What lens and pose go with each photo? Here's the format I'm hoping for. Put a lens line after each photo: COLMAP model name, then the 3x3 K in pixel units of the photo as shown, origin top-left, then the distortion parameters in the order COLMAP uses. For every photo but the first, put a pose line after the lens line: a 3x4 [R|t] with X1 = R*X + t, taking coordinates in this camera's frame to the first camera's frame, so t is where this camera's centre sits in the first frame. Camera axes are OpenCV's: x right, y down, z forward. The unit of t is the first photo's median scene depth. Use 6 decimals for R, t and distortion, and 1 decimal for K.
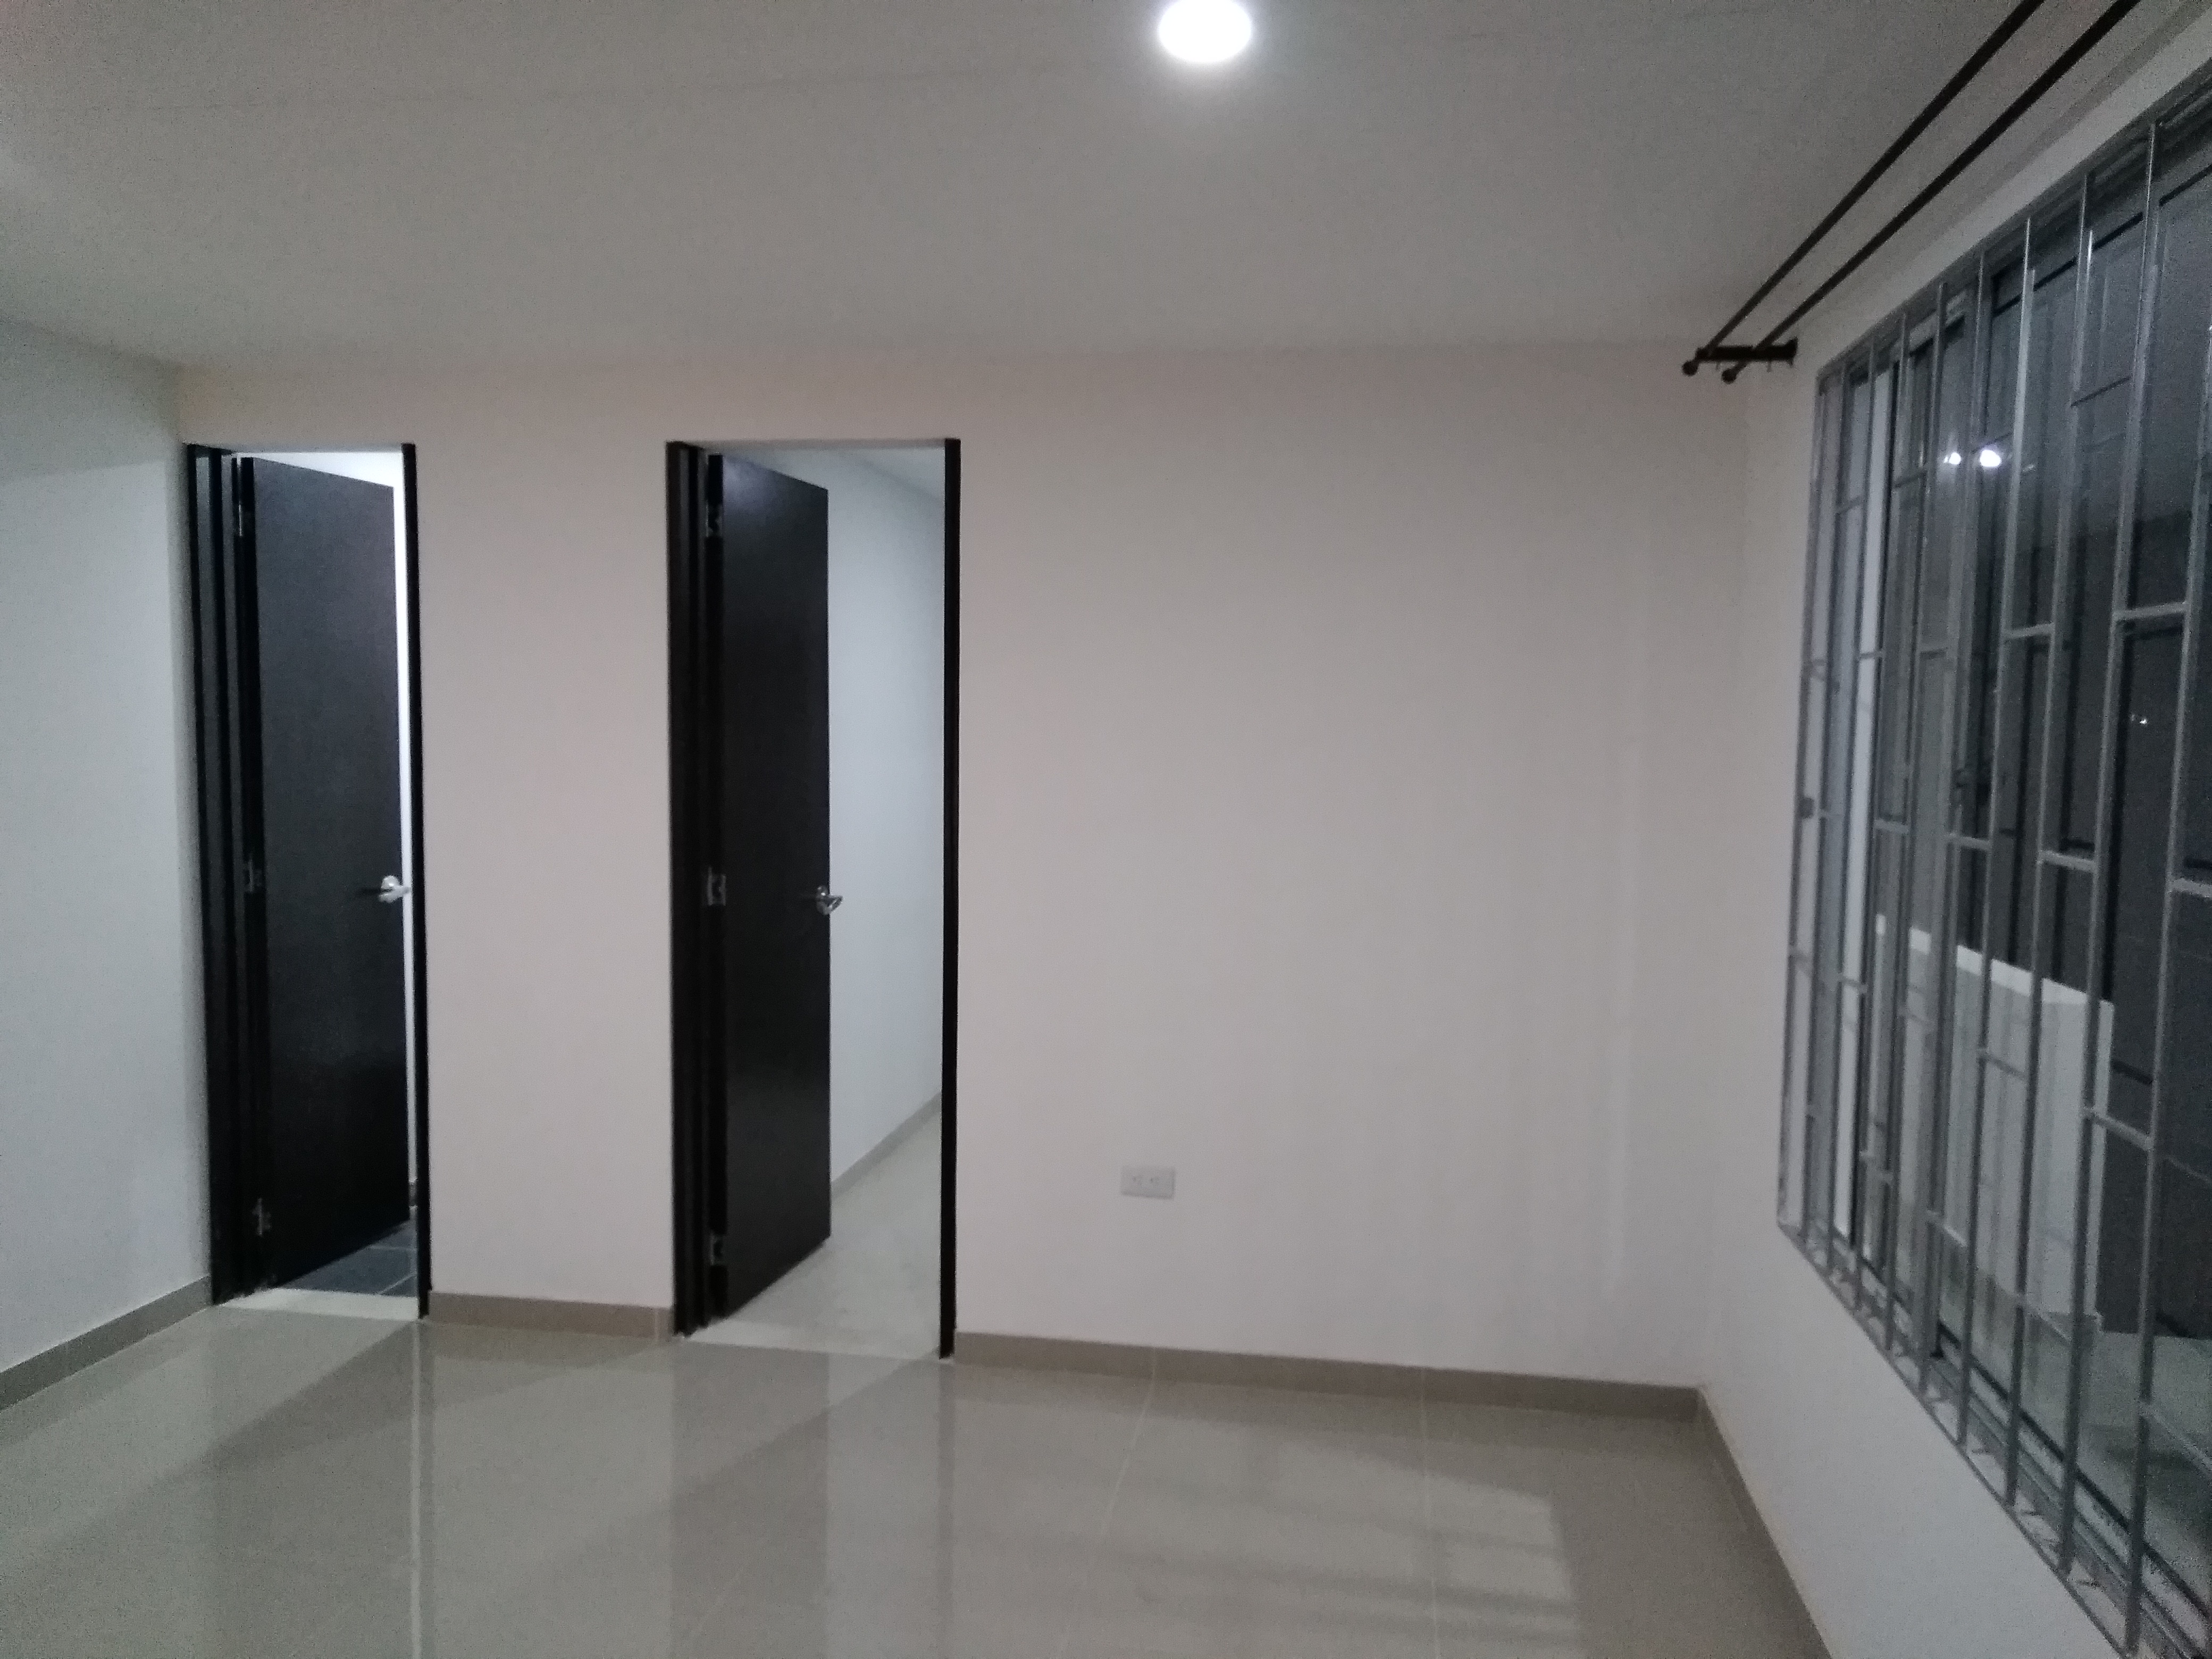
lens RADIAL K [[1631.6, 0, 1109.9], [0, 1631.6, 836.5], [0, 0, 1]] dist [0.028032, -0.006994]
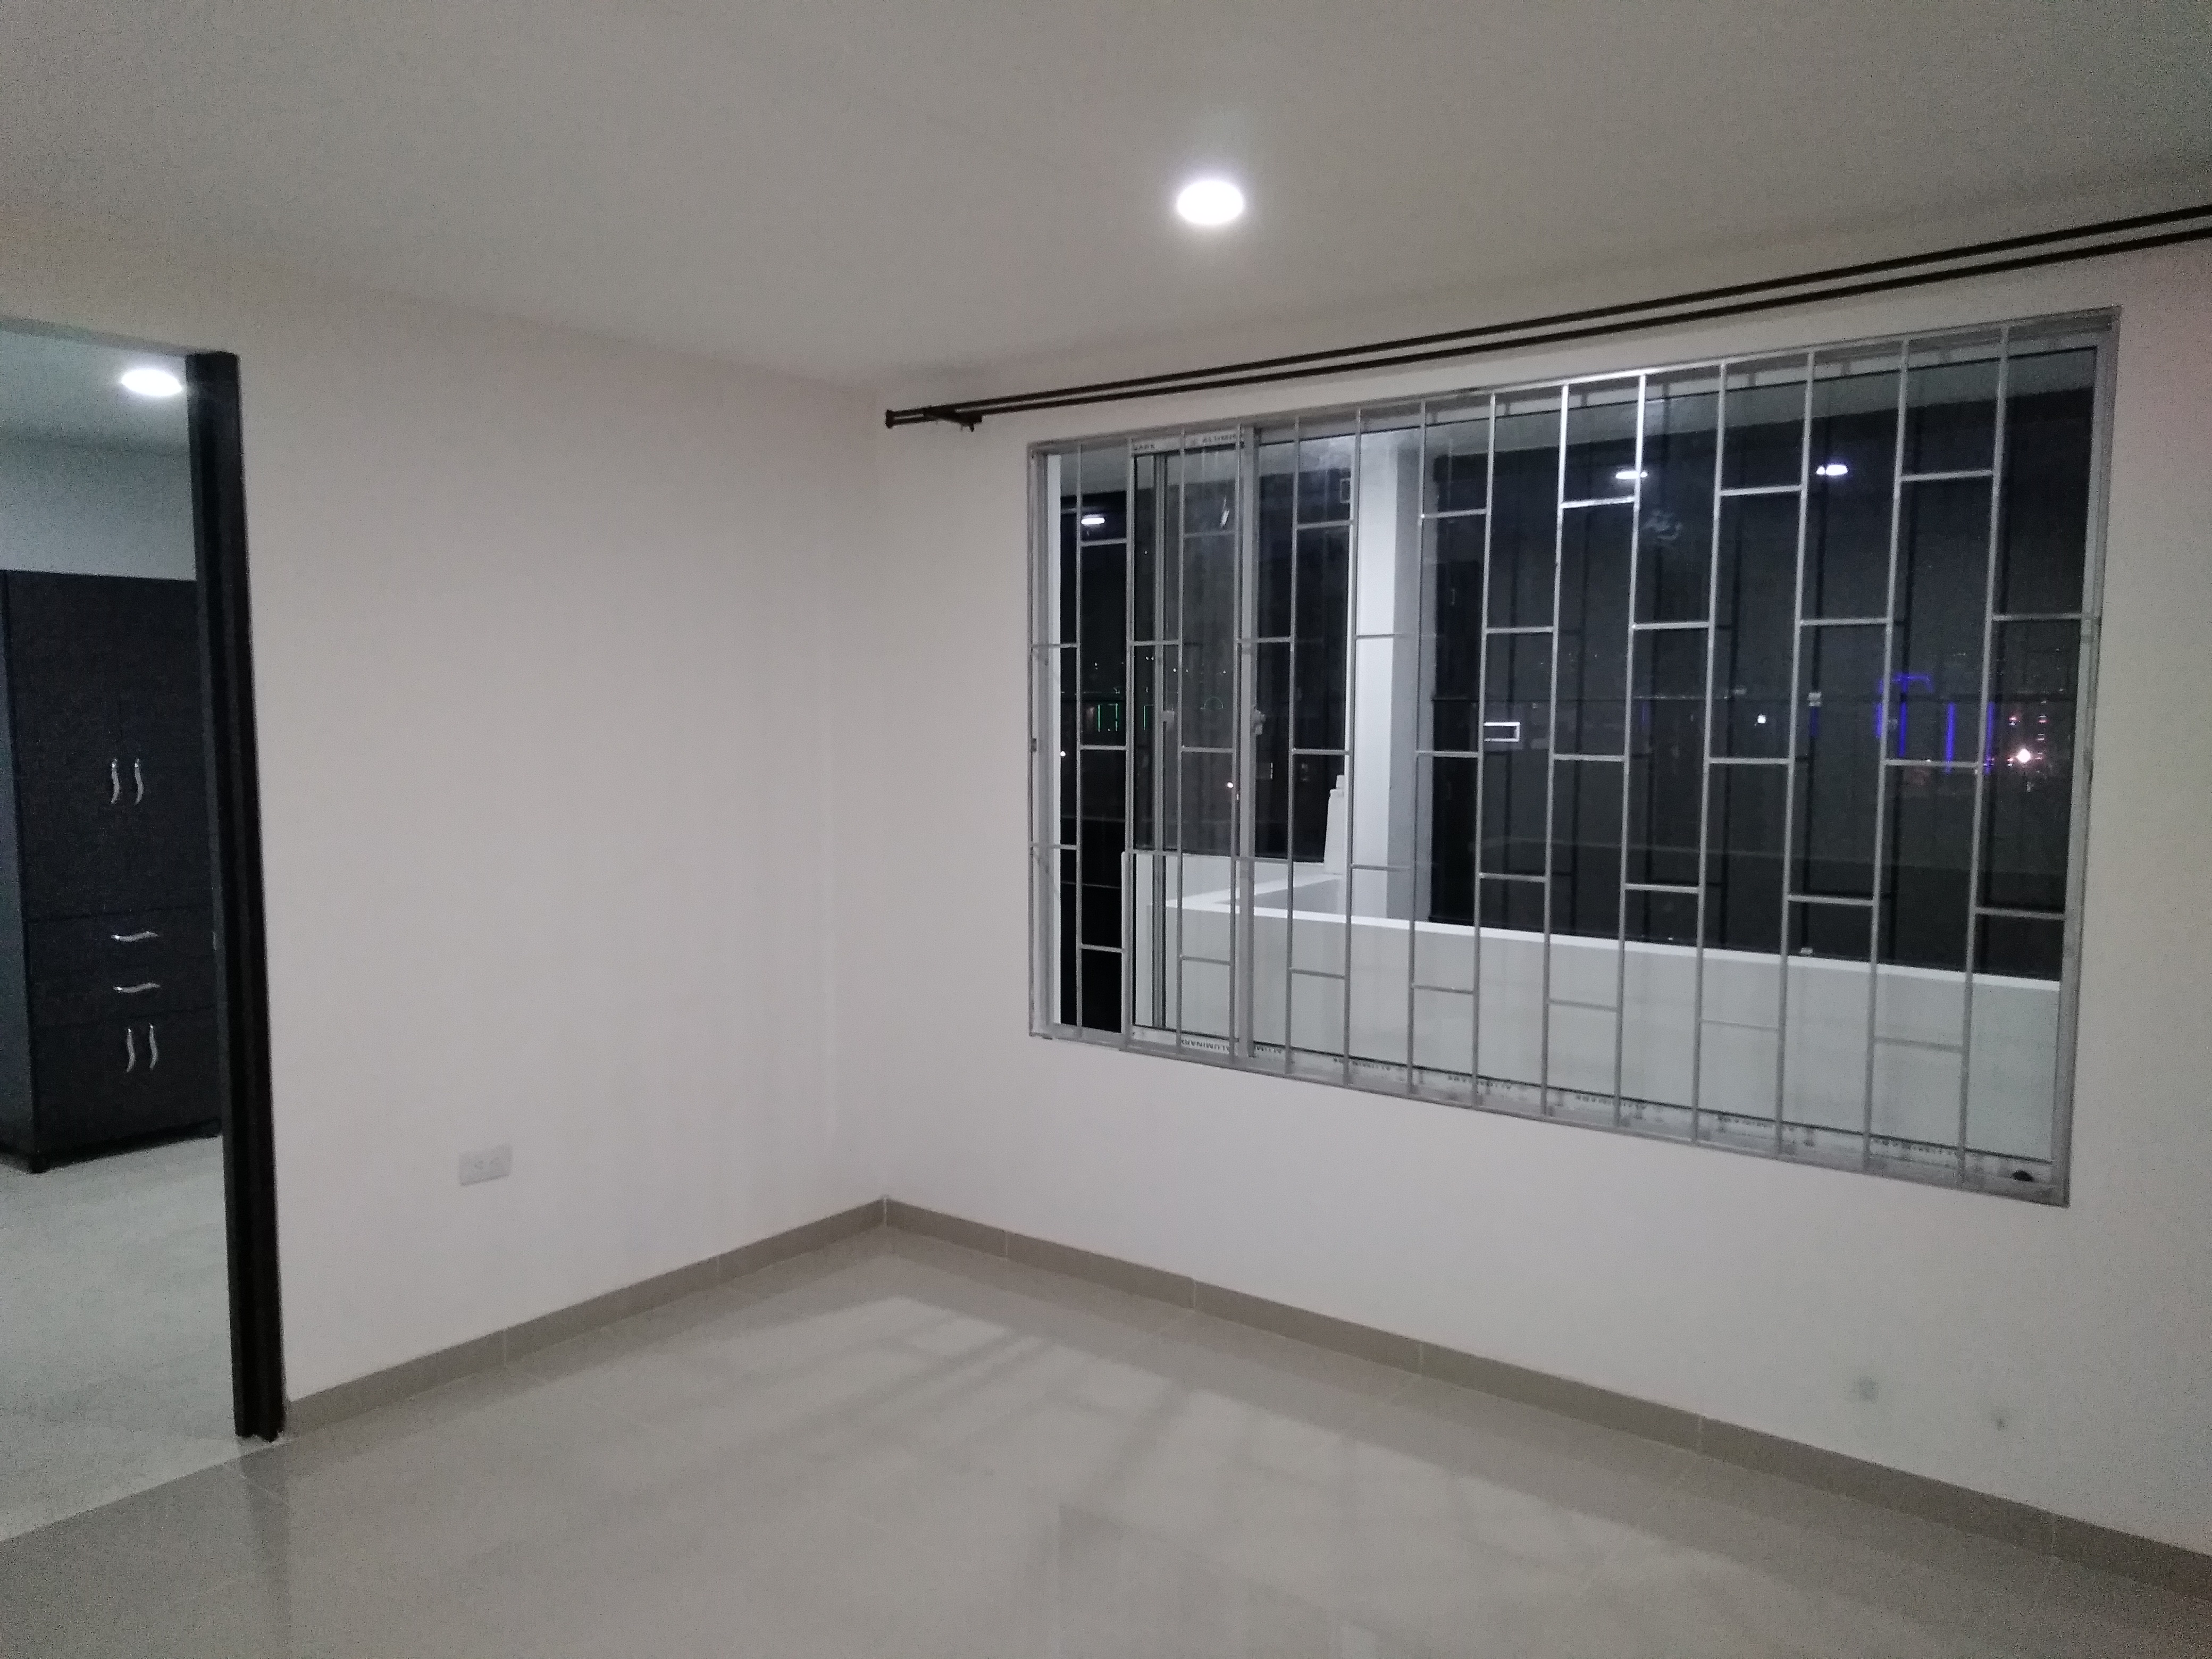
lens RADIAL K [[1631.6, 0, 1106.8], [0, 1631.6, 834.7], [0, 0, 1]] dist [0.028032, -0.006994]
pose [[0.472797, -0.086982, 0.876868, -0.595604], [0.070108, 0.995675, 0.060966, -0.015633], [-0.878378, 0.032651, 0.476850, 0.192628]]
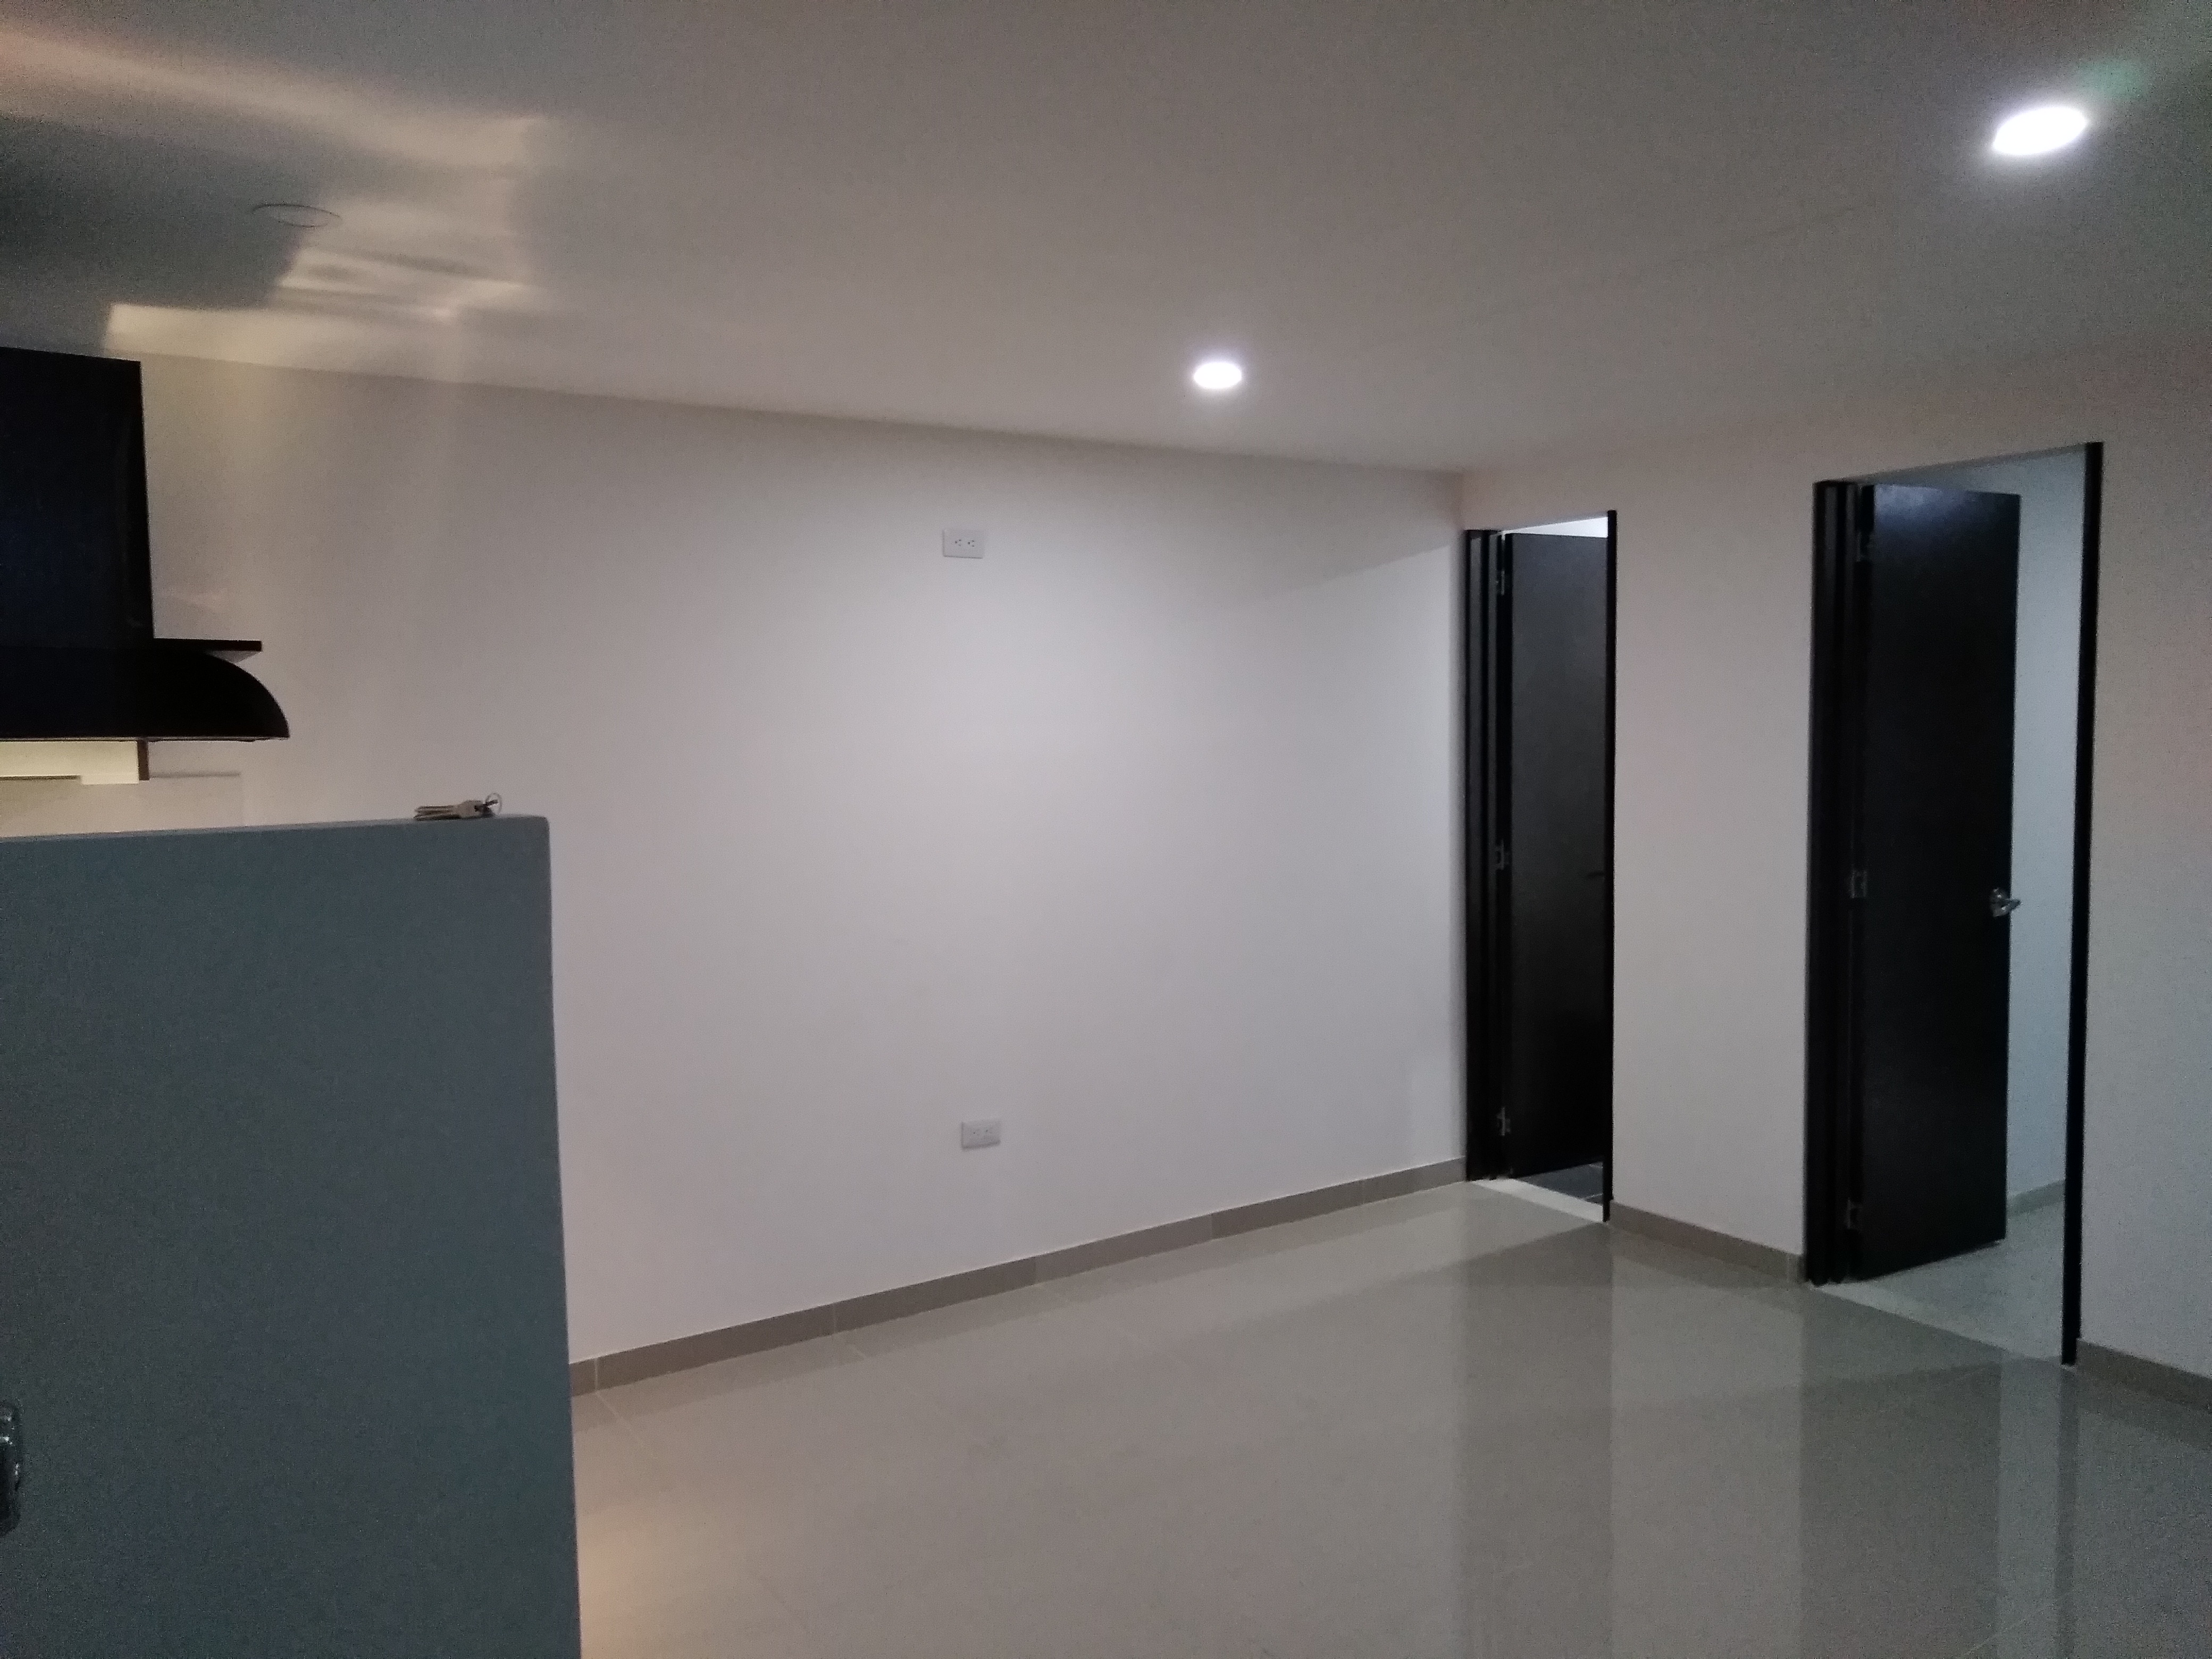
lens RADIAL K [[1631.6, 0, 1113.0], [0, 1631.6, 840.6], [0, 0, 1]] dist [0.028032, -0.006994]
pose [[0.685506, 0.030818, -0.727415, 0.213310], [-0.028146, 0.999479, 0.015820, -0.000342], [0.727523, 0.009629, 0.686016, -0.111351]]
